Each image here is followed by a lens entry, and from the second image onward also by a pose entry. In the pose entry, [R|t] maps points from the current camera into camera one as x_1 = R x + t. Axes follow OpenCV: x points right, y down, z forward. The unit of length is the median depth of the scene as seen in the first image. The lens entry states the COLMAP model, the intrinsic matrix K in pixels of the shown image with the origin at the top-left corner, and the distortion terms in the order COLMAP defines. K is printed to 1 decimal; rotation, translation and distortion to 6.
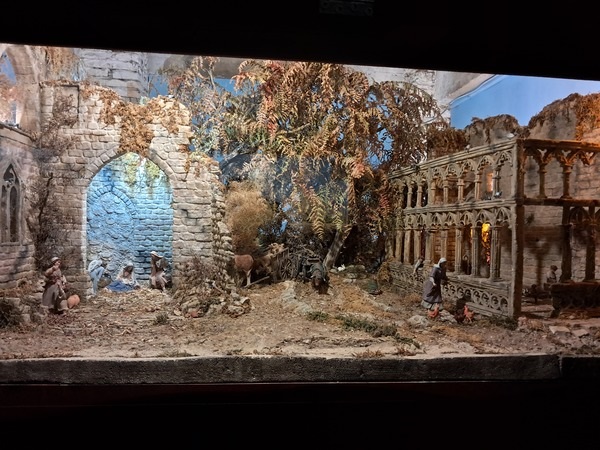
lens RADIAL K [[466.6, 0, 297.7], [0, 466.6, 247.9], [0, 0, 1]] dist [-0.002266, -0.015637]
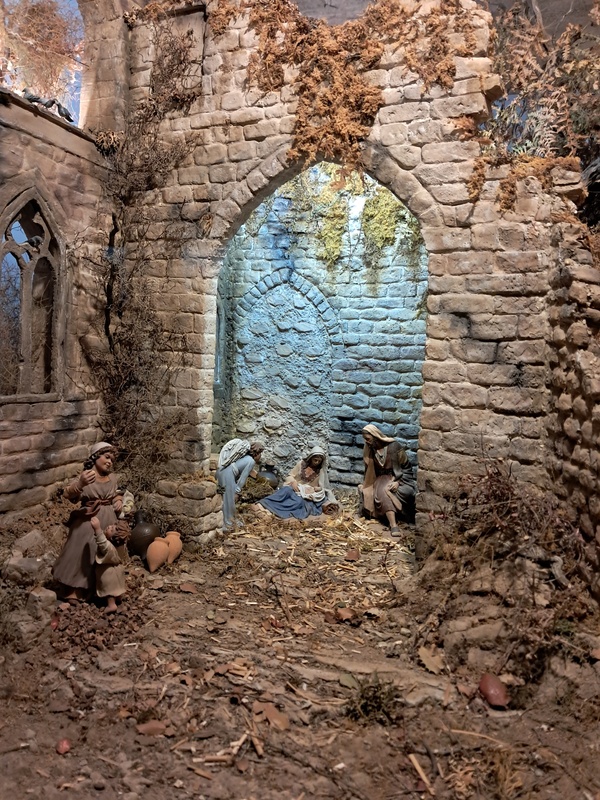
lens RADIAL K [[622.1, 0, 300.0], [0, 622.1, 400.0], [0, 0, 1]] dist [-0.002266, -0.015637]
pose [[0.904385, 0.046749, -0.424148, -0.156794], [-0.040338, 0.998896, 0.024086, -0.027021], [0.424806, -0.004674, 0.905273, 0.552421]]
